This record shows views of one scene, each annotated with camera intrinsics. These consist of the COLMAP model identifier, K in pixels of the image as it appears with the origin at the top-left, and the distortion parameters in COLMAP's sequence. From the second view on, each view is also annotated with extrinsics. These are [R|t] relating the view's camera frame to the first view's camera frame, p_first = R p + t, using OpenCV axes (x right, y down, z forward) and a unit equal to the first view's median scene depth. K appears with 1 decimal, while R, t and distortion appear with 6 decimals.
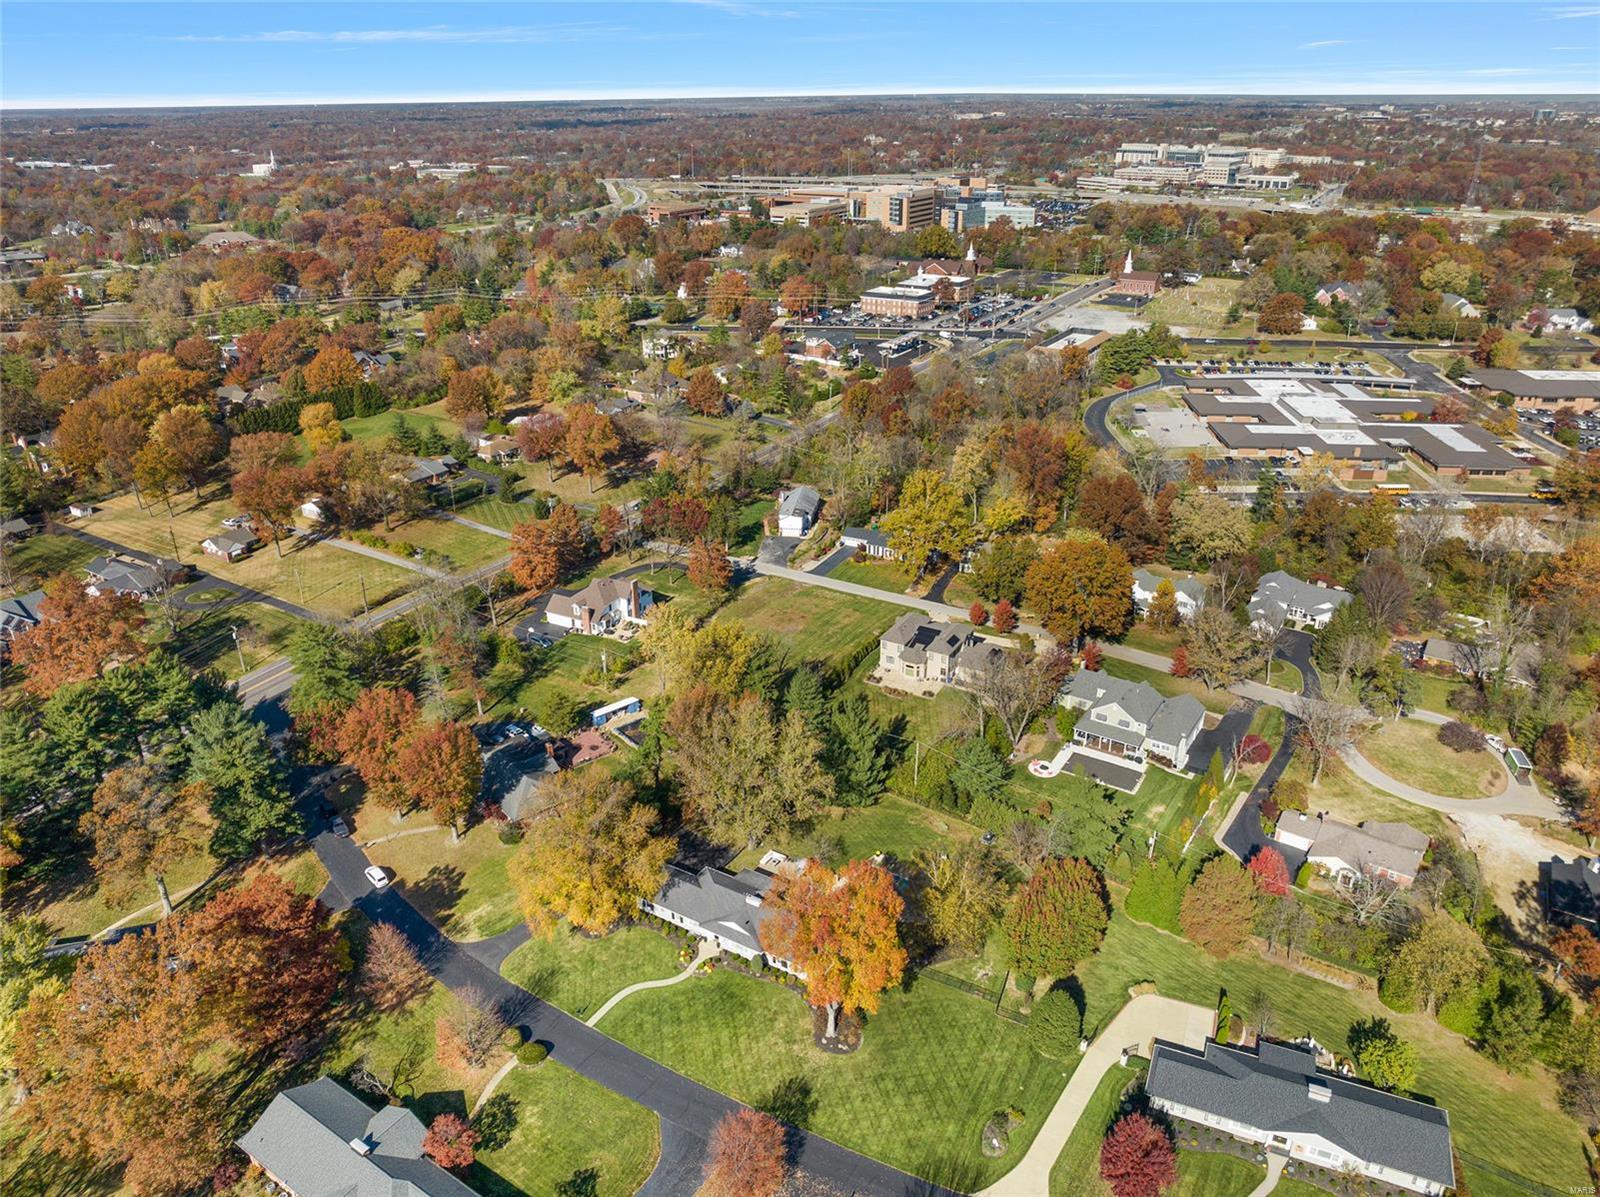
lens RADIAL K [[1112.4, 0, 800.0], [0, 1112.4, 598.5], [0, 0, 1]] dist [-0.035273, 0.000132]
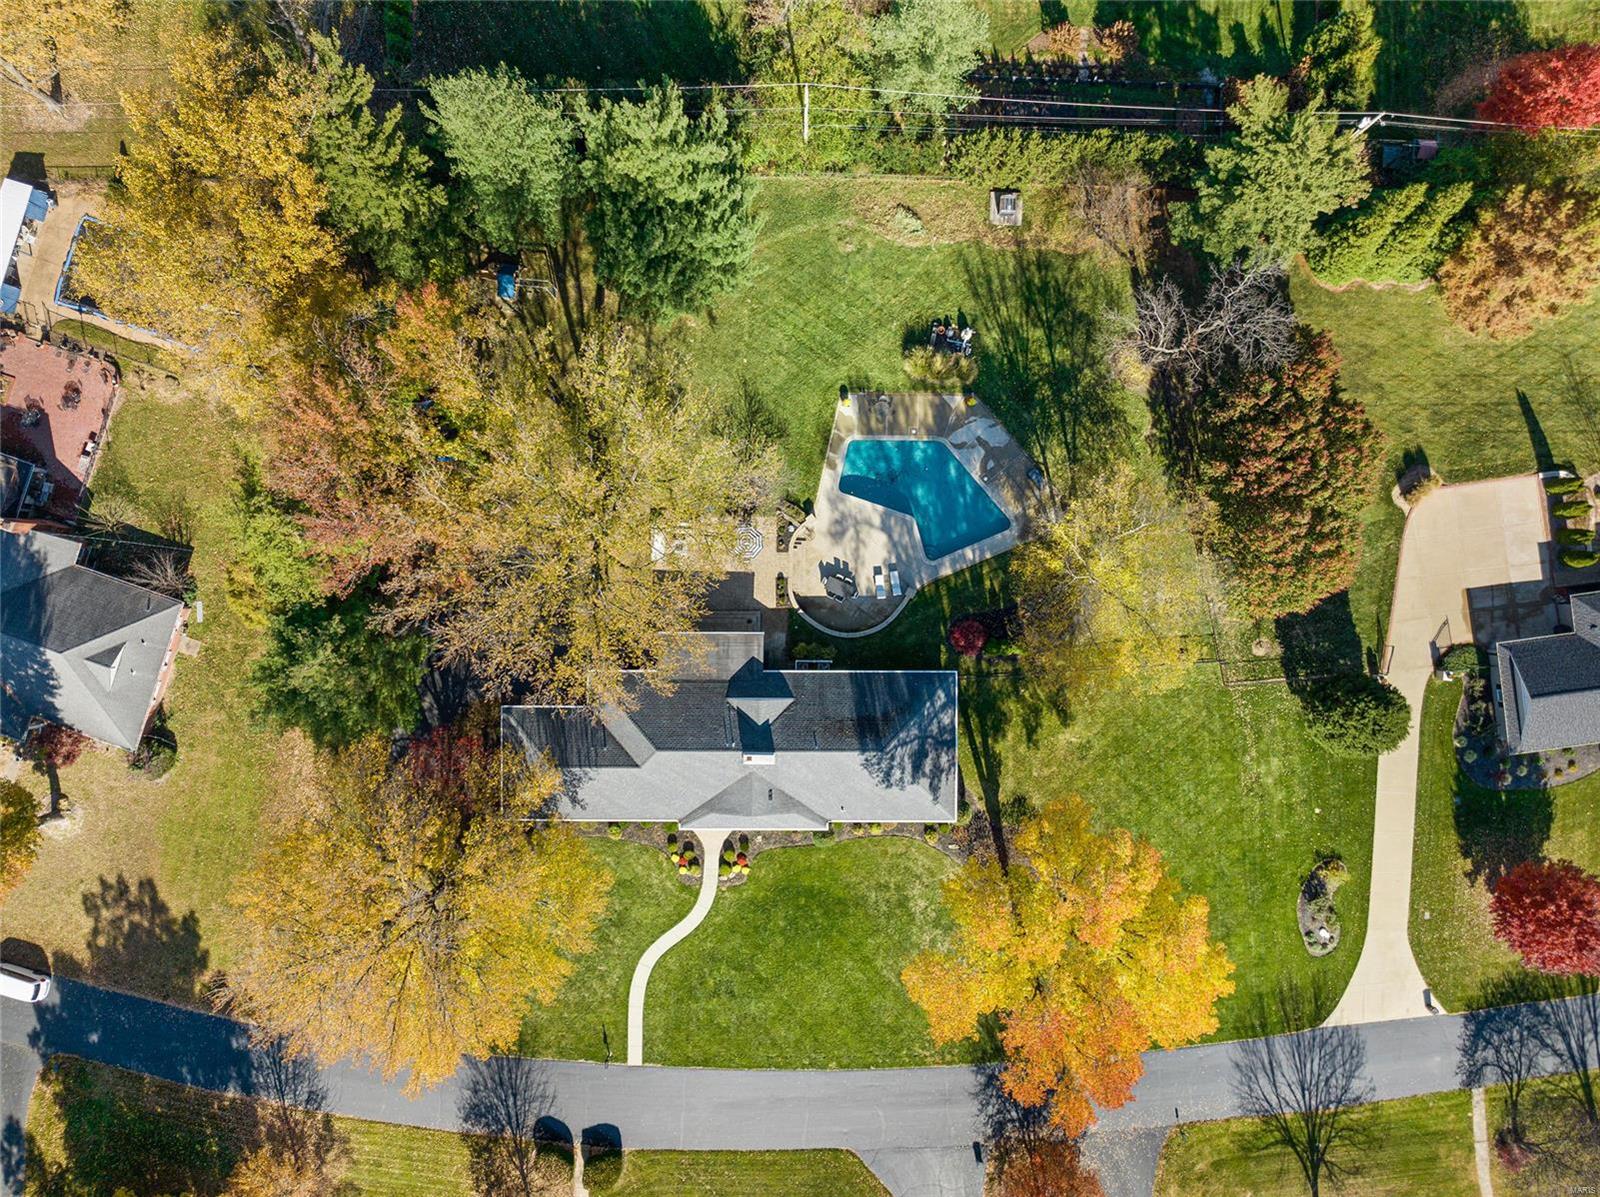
lens RADIAL K [[1112.4, 0, 800.0], [0, 1112.4, 598.5], [0, 0, 1]] dist [-0.035273, 0.000132]
pose [[0.856199, -0.516635, 0.003418, 0.003593], [0.210478, 0.354843, 0.910926, -0.084605], [-0.471829, -0.779214, 0.412556, 0.358689]]
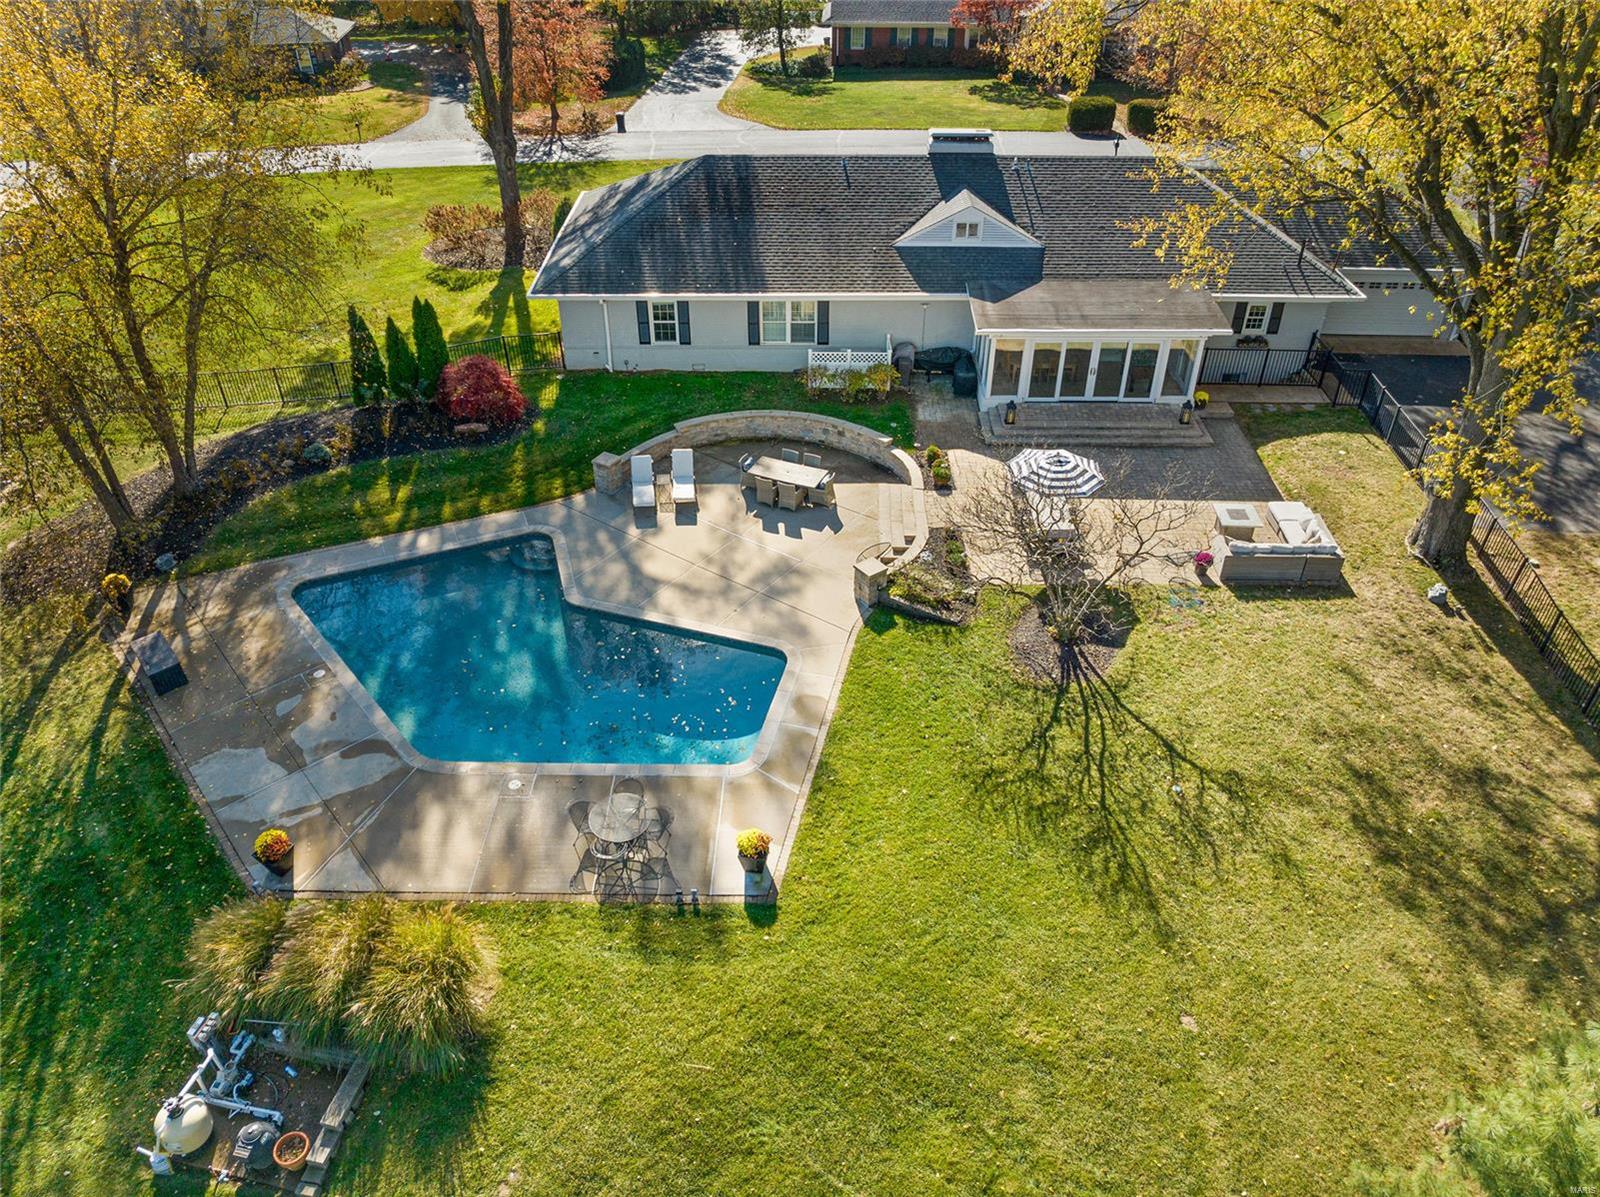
lens RADIAL K [[1129.5, 0, 791.5], [0, 1129.5, 603.5], [0, 0, 1]] dist [-0.021295, -0.029453]
pose [[-0.860557, 0.312581, -0.402163, 0.051178], [-0.202435, 0.514630, 0.833172, 0.053708], [0.467399, 0.798404, -0.379591, 0.492290]]
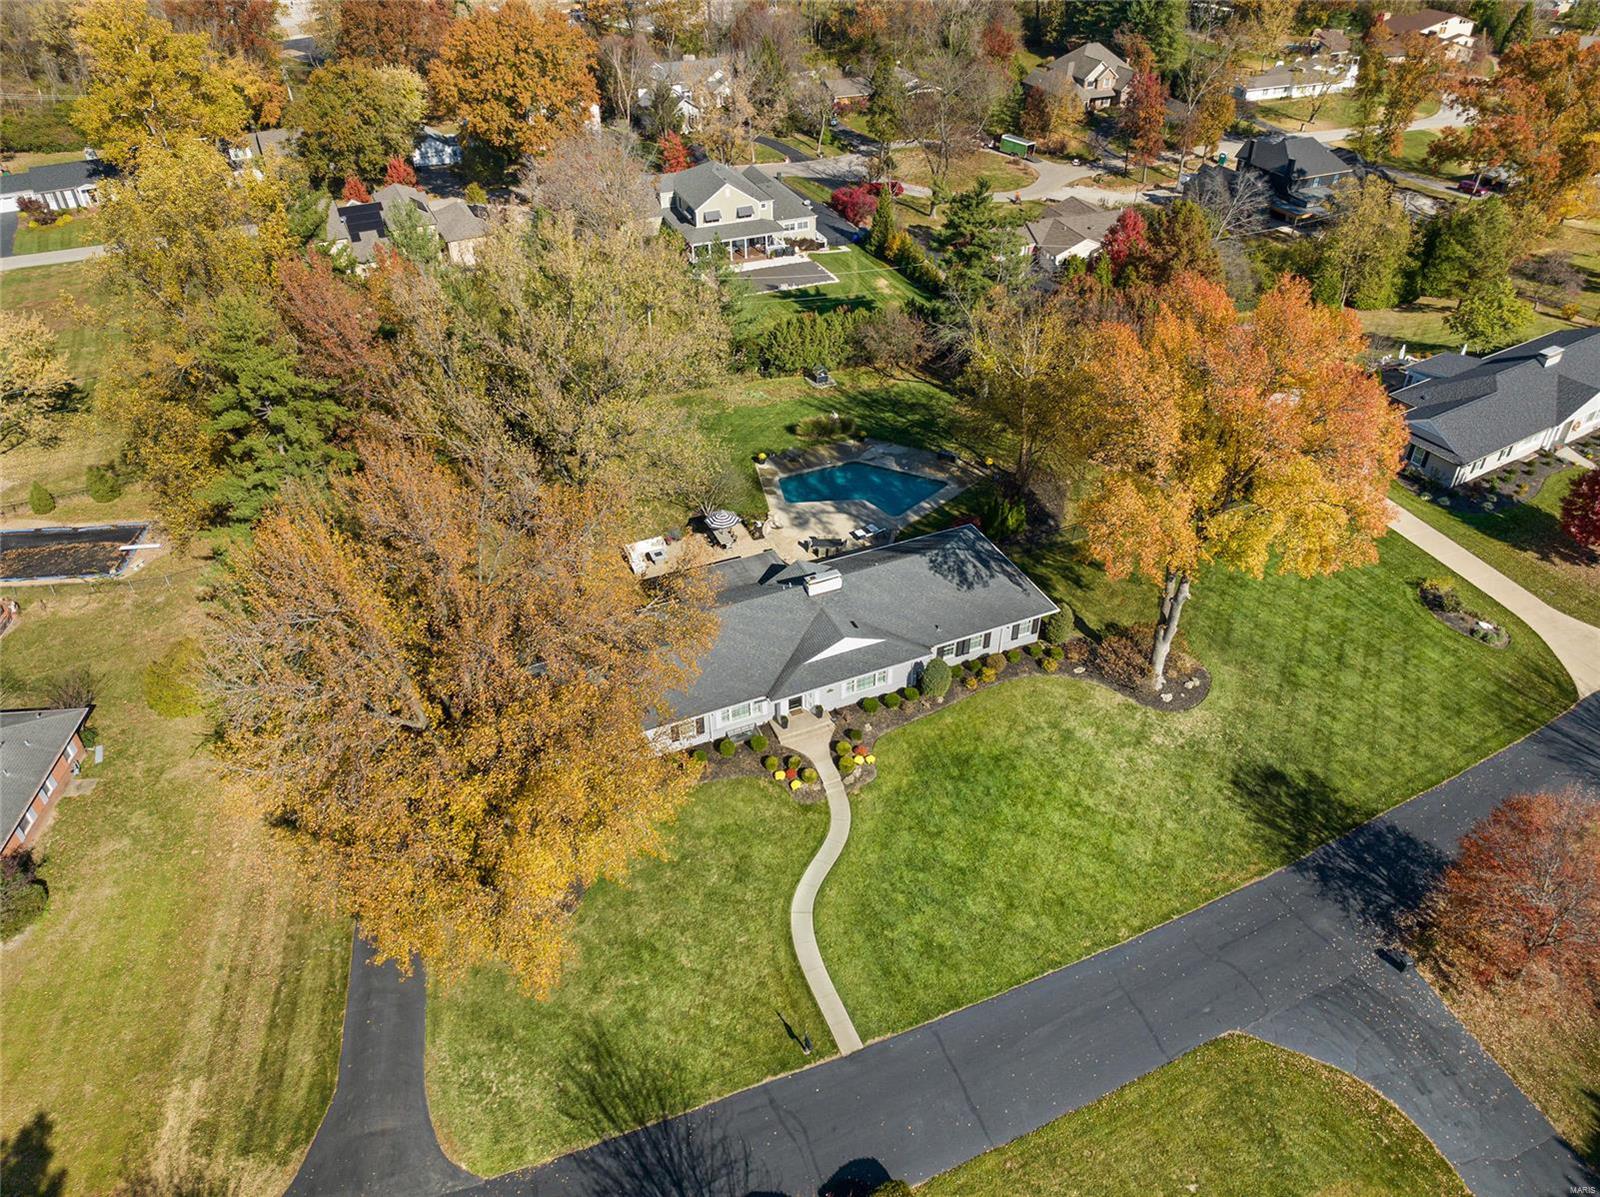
lens RADIAL K [[1122.1, 0, 790.6], [0, 1122.1, 598.6], [0, 0, 1]] dist [-0.038167, 0.001646]
pose [[0.578280, -0.490946, 0.651585, -0.143407], [0.344249, 0.870924, 0.350690, 0.051268], [-0.739652, 0.021510, 0.672646, 0.304629]]
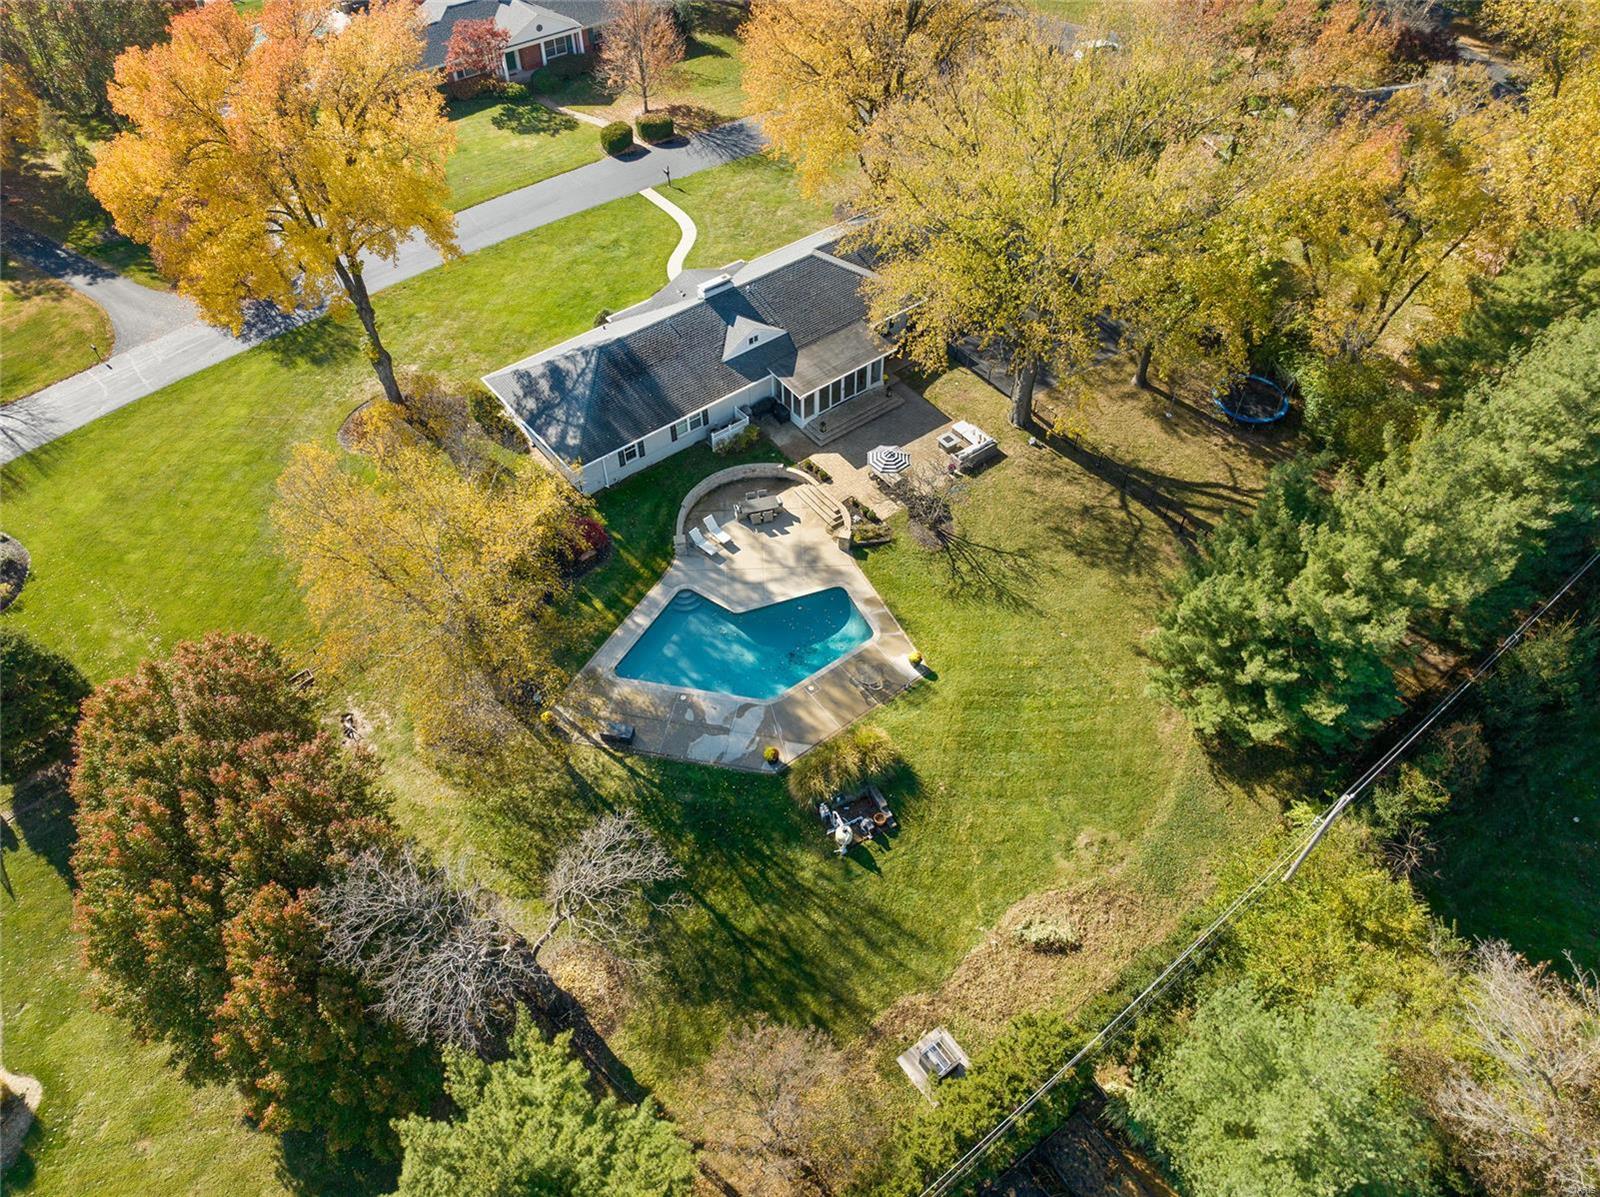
lens RADIAL K [[1147.3, 0, 790.7], [0, 1147.3, 592.3], [0, 0, 1]] dist [-0.015730, -0.026160]
pose [[-0.356577, 0.702239, -0.616209, 0.131397], [-0.372755, 0.497859, 0.783065, -0.013441], [0.856684, 0.508918, 0.084238, 0.446124]]
